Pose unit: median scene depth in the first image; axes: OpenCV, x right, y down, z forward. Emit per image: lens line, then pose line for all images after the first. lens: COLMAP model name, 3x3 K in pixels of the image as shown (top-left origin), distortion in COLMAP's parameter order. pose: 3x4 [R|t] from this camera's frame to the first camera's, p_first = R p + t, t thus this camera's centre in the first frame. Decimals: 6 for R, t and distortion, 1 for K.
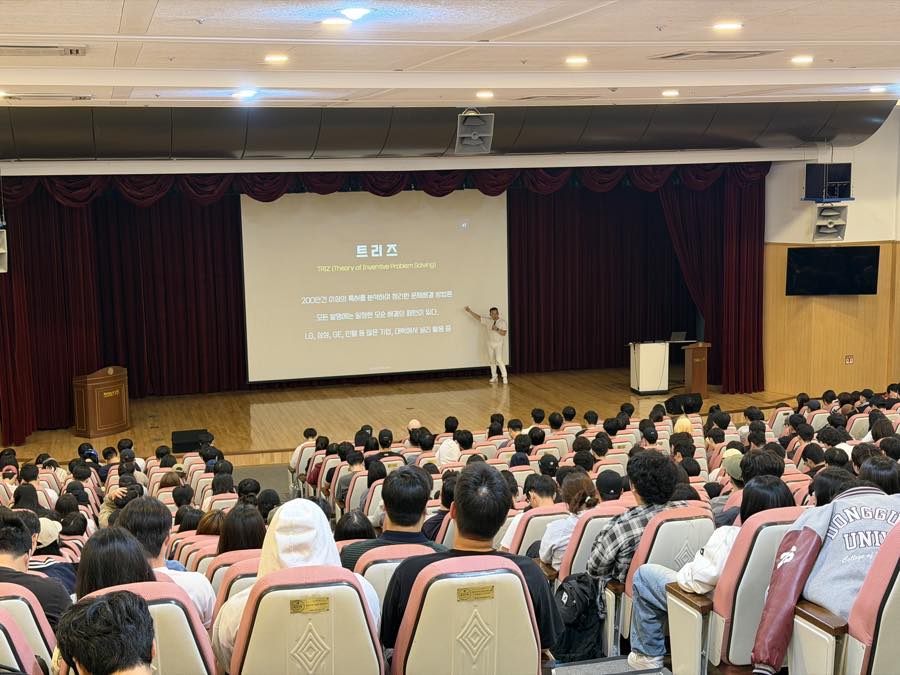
lens RADIAL K [[1251.4, 0, 450.6], [0, 1251.4, 334.5], [0, 0, 1]] dist [0.027365, 0.000000]
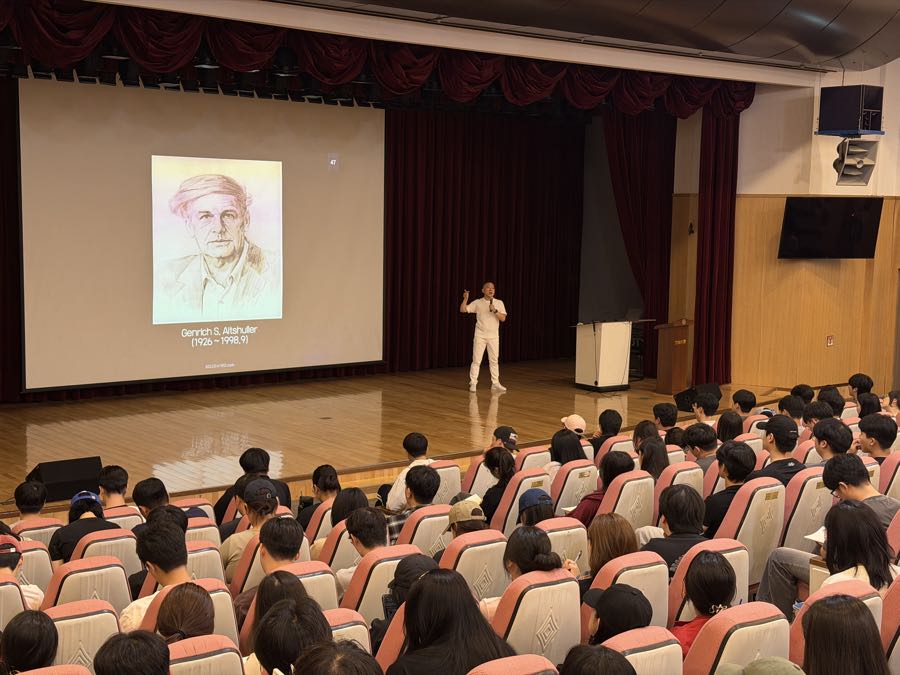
lens RADIAL K [[1251.4, 0, 449.8], [0, 1251.4, 337.9], [0, 0, 1]] dist [0.027365, 0.000000]
pose [[0.931369, -0.010453, 0.363926, -0.219667], [0.018824, 0.999633, -0.019463, 0.031188], [-0.363589, 0.024978, 0.931225, 0.355148]]
